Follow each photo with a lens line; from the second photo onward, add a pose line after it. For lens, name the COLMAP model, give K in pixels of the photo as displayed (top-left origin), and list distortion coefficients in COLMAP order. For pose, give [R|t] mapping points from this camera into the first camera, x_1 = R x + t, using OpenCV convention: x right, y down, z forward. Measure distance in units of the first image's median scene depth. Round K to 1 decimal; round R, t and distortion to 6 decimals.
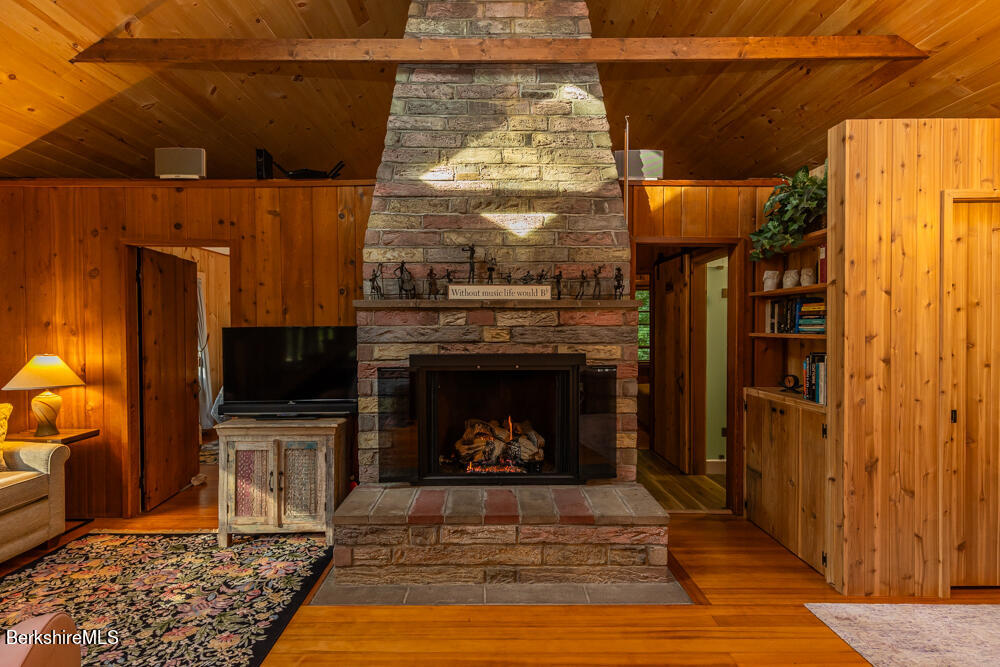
lens RADIAL K [[452.5, 0, 494.5], [0, 452.5, 332.6], [0, 0, 1]] dist [0.008335, -0.000444]
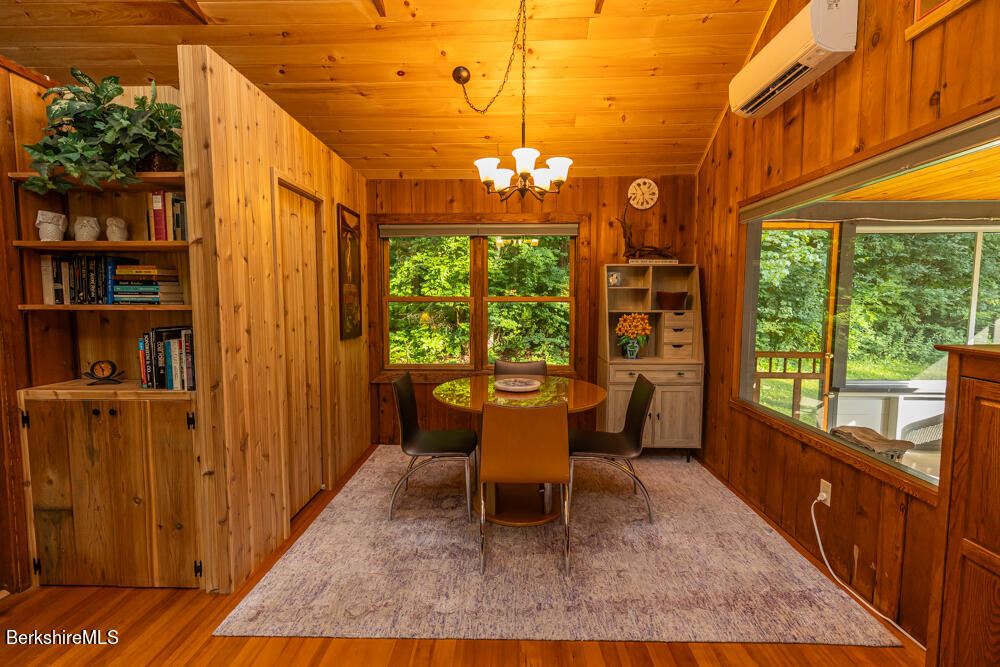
lens RADIAL K [[452.5, 0, 497.1], [0, 452.5, 335.4], [0, 0, 1]] dist [0.008335, -0.000444]
pose [[0.045669, -0.073615, 0.996241, -0.063403], [0.010933, 0.997258, 0.073189, 0.005720], [-0.998897, 0.007549, 0.046348, 0.387701]]
